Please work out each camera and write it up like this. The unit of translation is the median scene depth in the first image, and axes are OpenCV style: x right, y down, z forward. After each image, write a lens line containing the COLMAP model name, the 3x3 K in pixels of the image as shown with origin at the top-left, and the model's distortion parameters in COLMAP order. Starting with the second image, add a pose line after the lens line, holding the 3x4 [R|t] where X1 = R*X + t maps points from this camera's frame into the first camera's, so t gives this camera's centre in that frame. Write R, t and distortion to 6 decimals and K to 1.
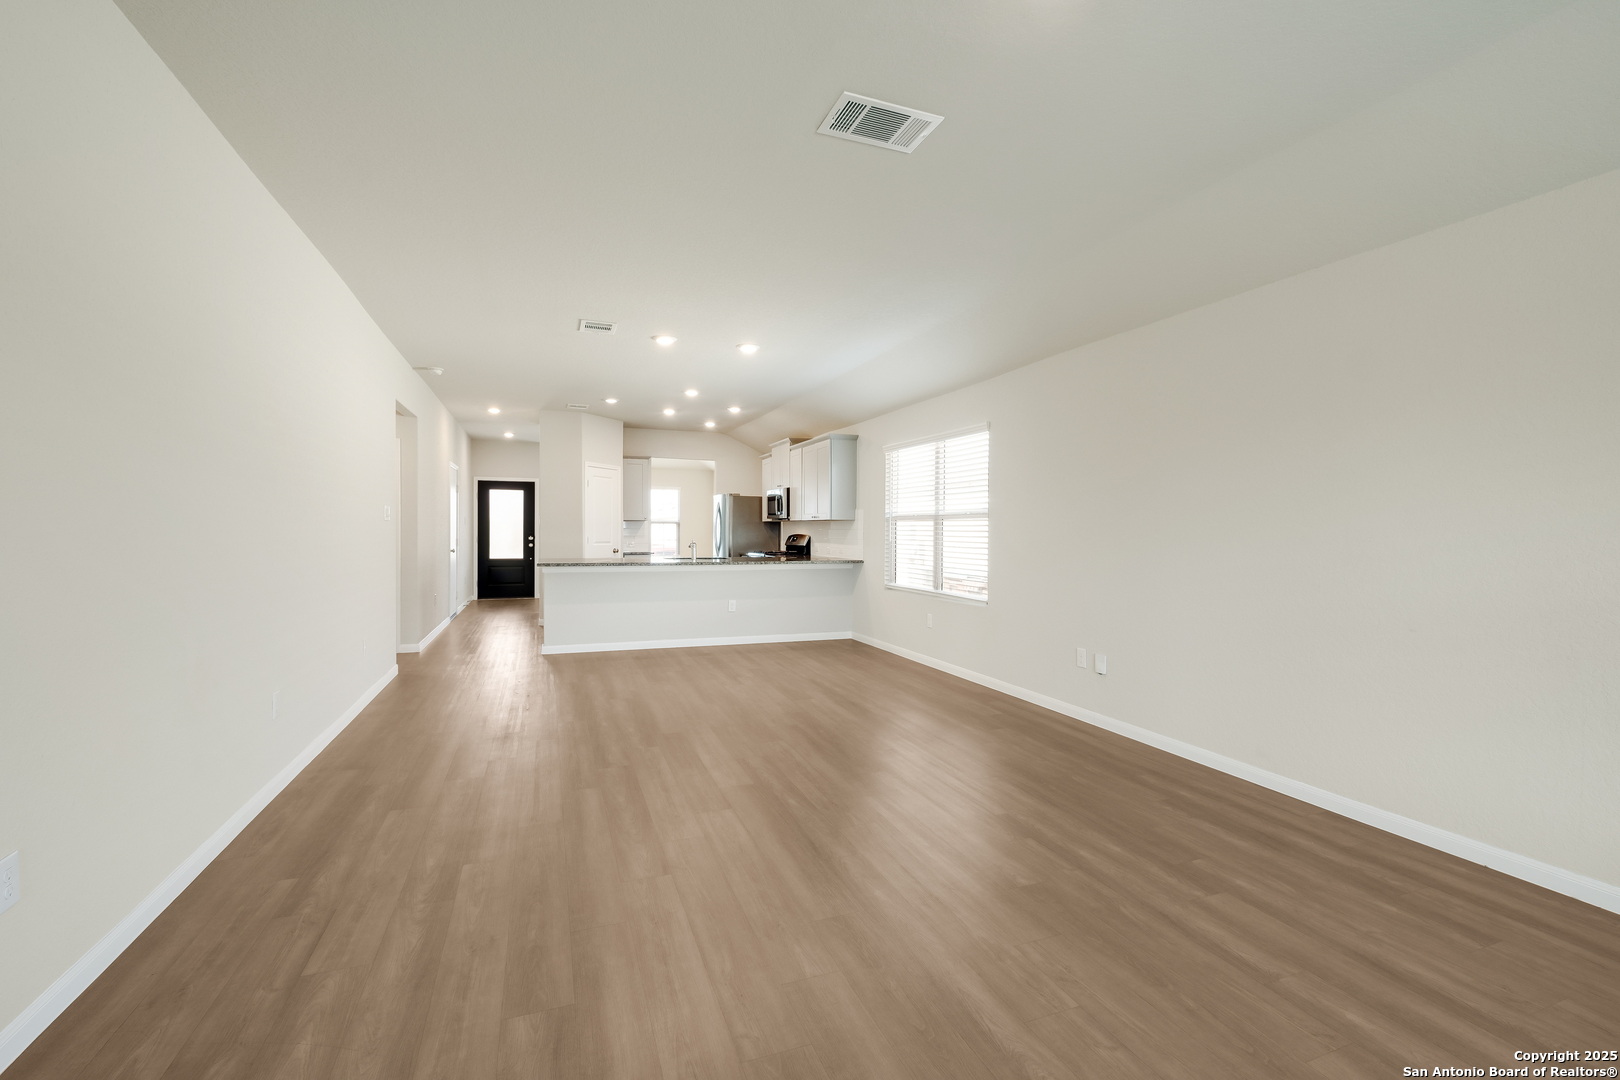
lens RADIAL K [[699.0, 0, 811.2], [0, 699.0, 537.4], [0, 0, 1]] dist [-0.000132, -0.001455]
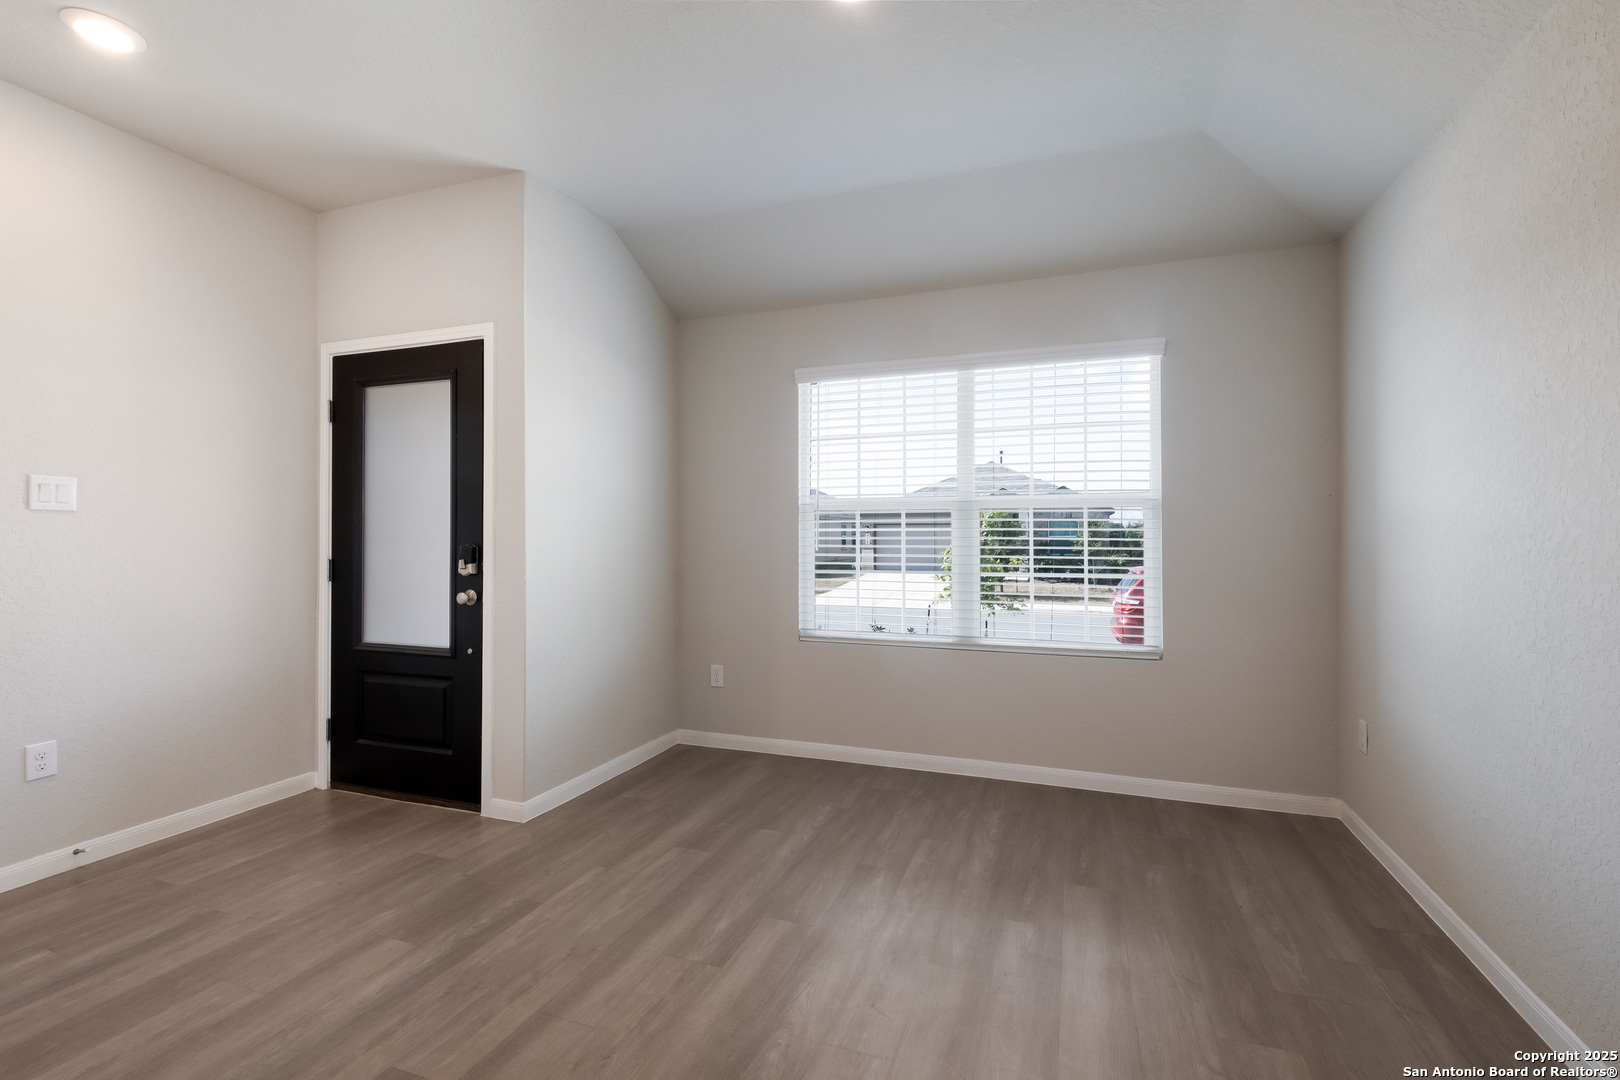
lens RADIAL K [[703.7, 0, 801.8], [0, 703.7, 528.8], [0, 0, 1]] dist [0.003460, -0.001409]
pose [[0.741261, -0.002491, -0.671212, -0.204600], [-0.002304, 0.999978, -0.006255, -0.015988], [0.671213, 0.006183, 0.741239, 1.242387]]
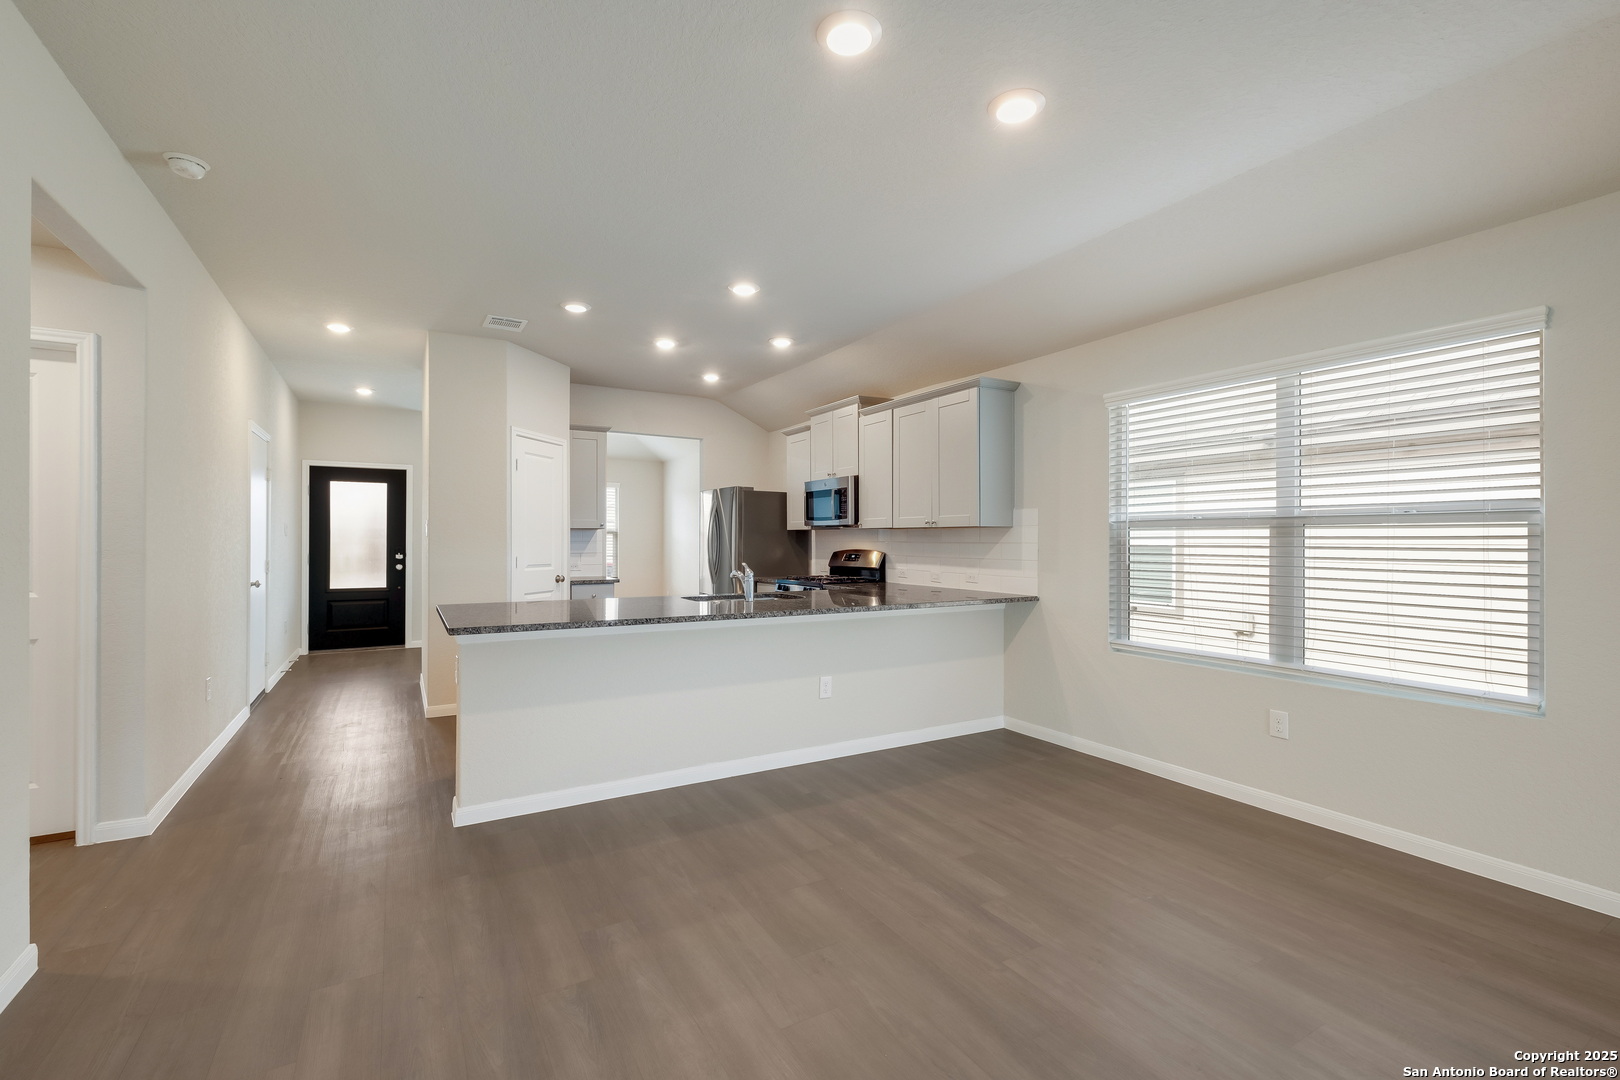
lens RADIAL K [[699.0, 0, 810.7], [0, 699.0, 540.7], [0, 0, 1]] dist [-0.000132, -0.001455]
pose [[0.985599, -0.002746, 0.169077, -0.182657], [0.004352, 0.999949, -0.009127, -0.007870], [-0.169044, 0.009731, 0.985561, 0.400948]]
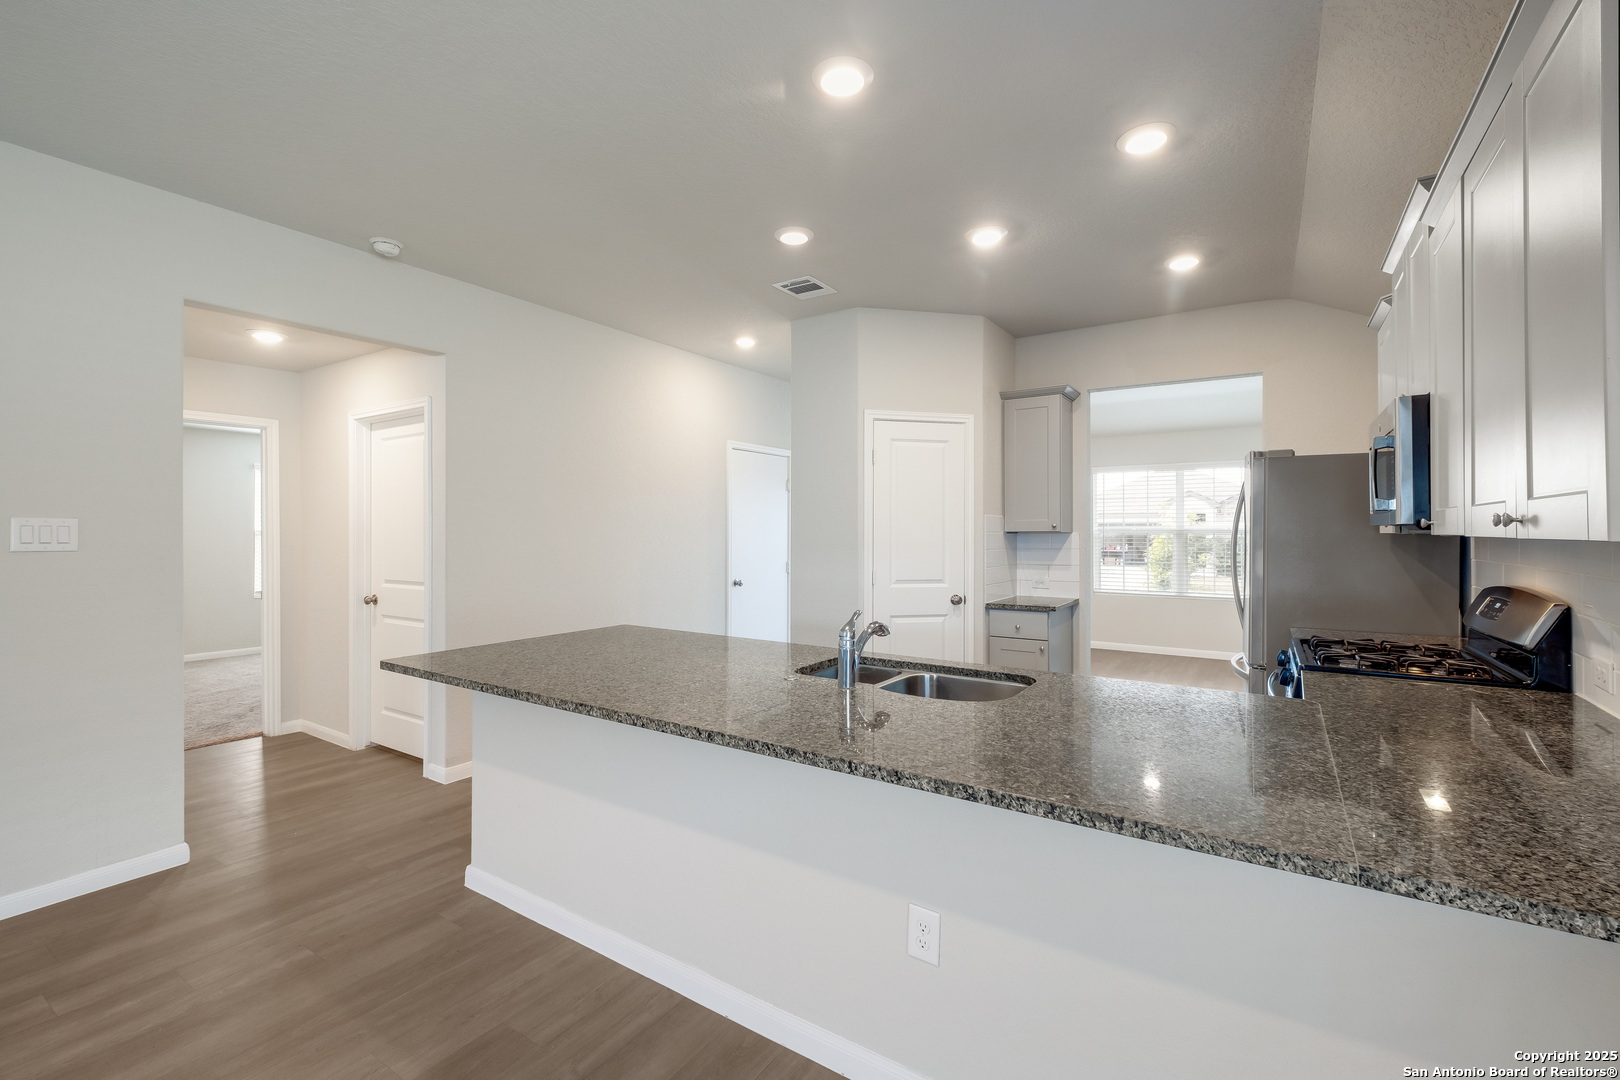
lens RADIAL K [[699.0, 0, 811.3], [0, 699.0, 530.0], [0, 0, 1]] dist [-0.000132, -0.001455]
pose [[0.585192, -0.007072, -0.810864, 0.038379], [-0.006186, 0.999894, -0.013185, -0.021843], [0.810871, 0.012731, 0.585086, 0.714077]]
